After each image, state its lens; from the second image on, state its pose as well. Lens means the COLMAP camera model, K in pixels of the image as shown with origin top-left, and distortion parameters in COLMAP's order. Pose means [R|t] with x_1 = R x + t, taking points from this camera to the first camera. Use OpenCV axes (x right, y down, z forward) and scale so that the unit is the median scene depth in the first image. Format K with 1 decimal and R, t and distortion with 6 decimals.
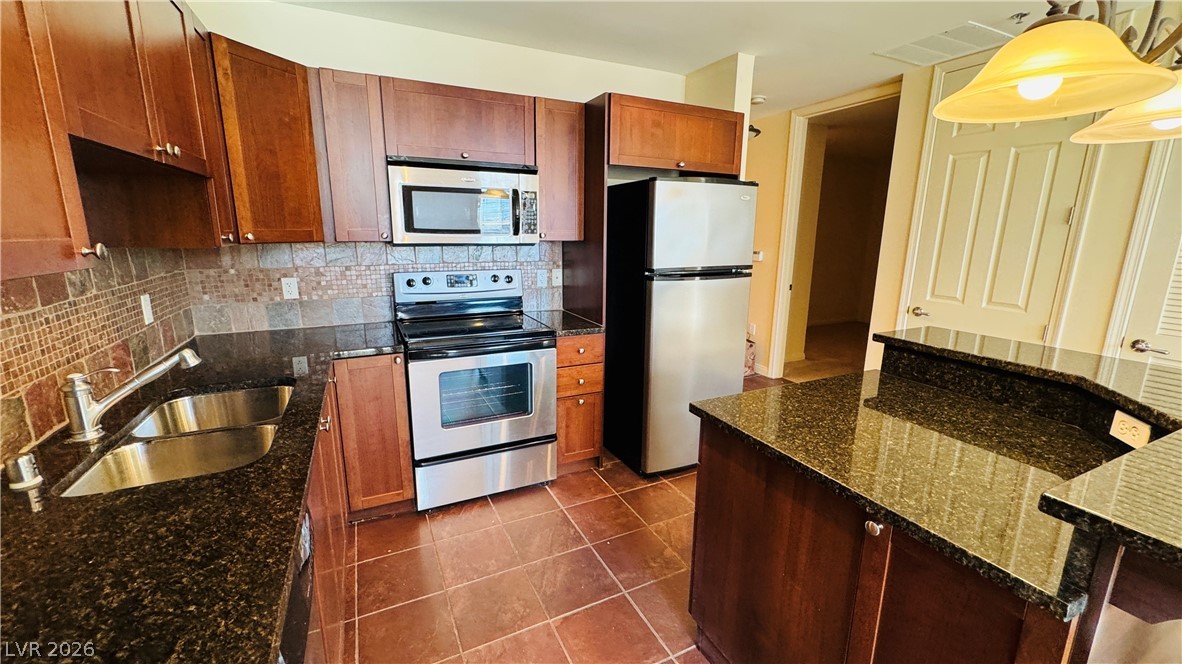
lens RADIAL K [[470.8, 0, 590.6], [0, 470.8, 330.5], [0, 0, 1]] dist [-0.005574, 0.000570]
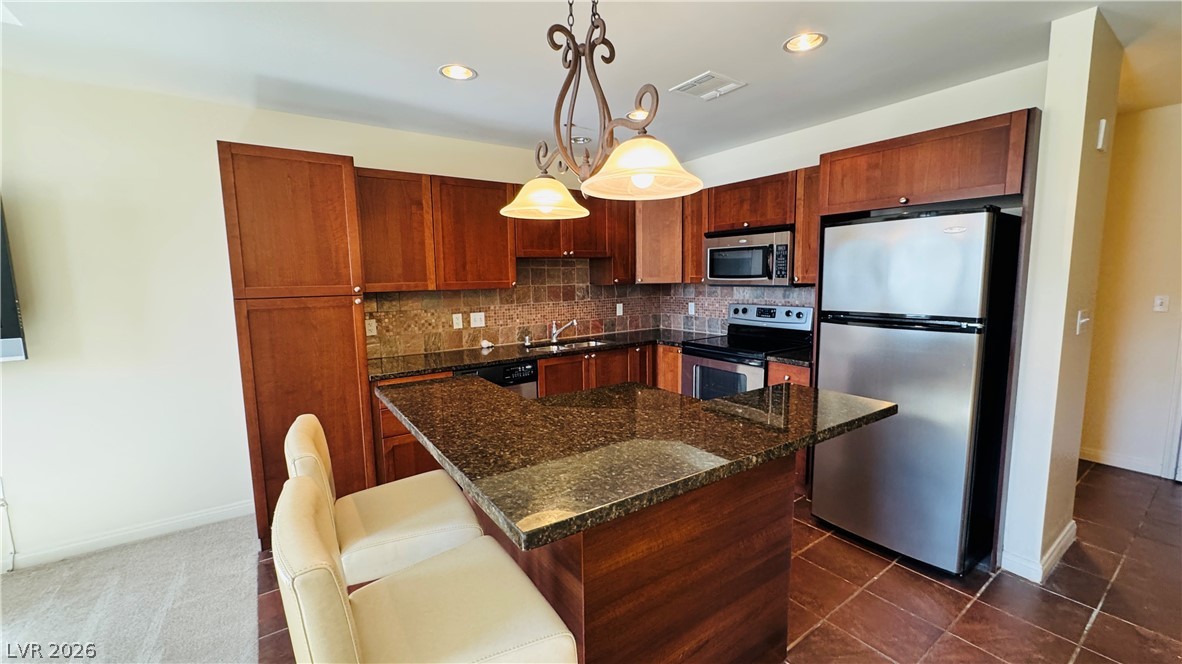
lens RADIAL K [[470.8, 0, 591.7], [0, 470.8, 331.0], [0, 0, 1]] dist [-0.005574, 0.000570]
pose [[0.160334, 0.104921, -0.981471, 1.050180], [-0.191218, 0.978800, 0.073398, -0.064257], [0.968364, 0.175906, 0.176997, 0.322582]]
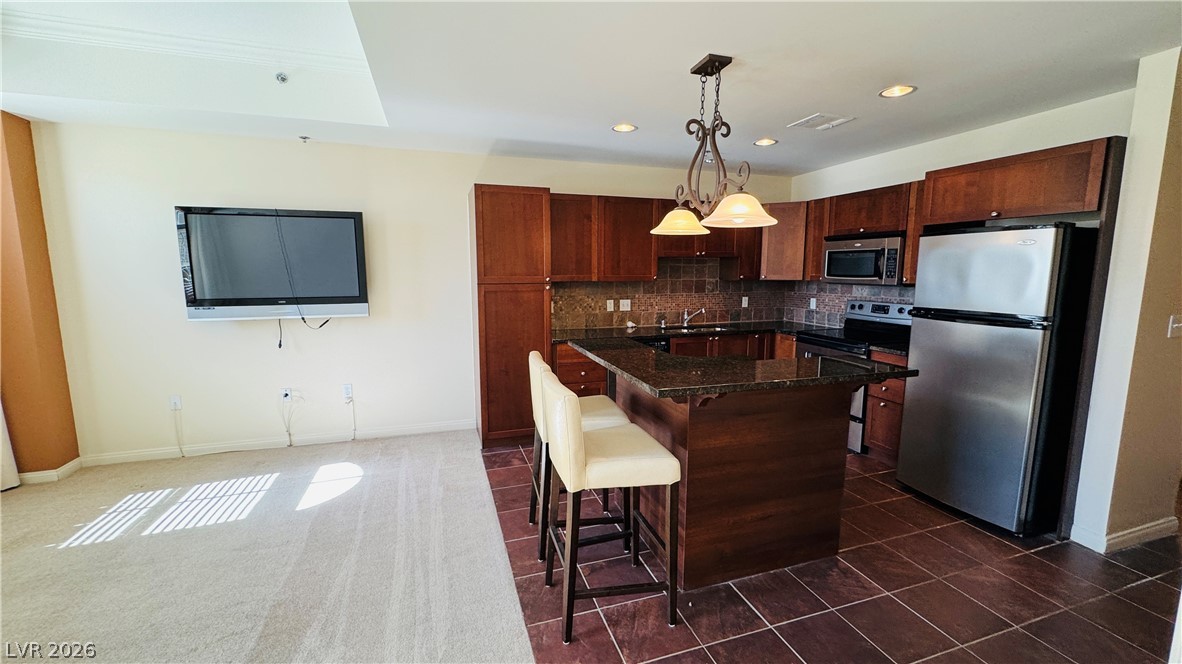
lens RADIAL K [[470.8, 0, 592.5], [0, 470.8, 332.2], [0, 0, 1]] dist [-0.005574, 0.000570]
pose [[-0.128015, 0.123990, -0.983991, 1.421501], [-0.211604, 0.965894, 0.149239, -0.071159], [0.968935, 0.227322, -0.097412, 0.312252]]
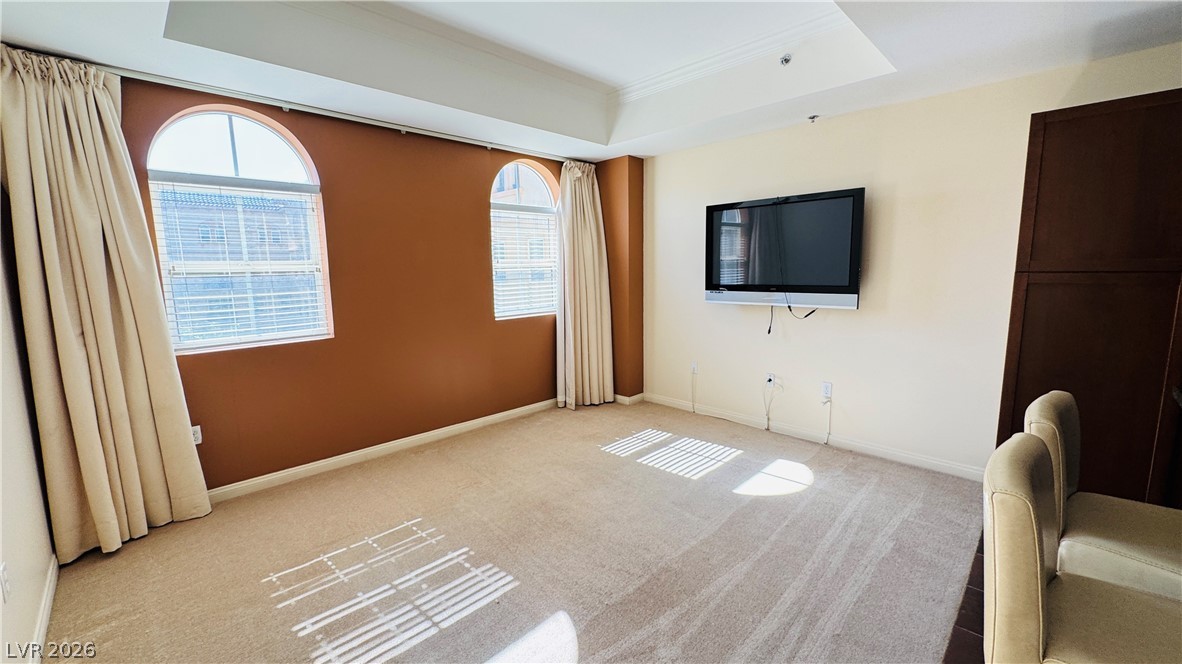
lens RADIAL K [[470.8, 0, 590.6], [0, 470.8, 331.3], [0, 0, 1]] dist [-0.005574, 0.000570]
pose [[-0.945131, 0.051898, -0.322542, 1.137209], [-0.060308, 0.942616, 0.328388, -0.067882], [0.321076, 0.329821, -0.887766, 0.392072]]
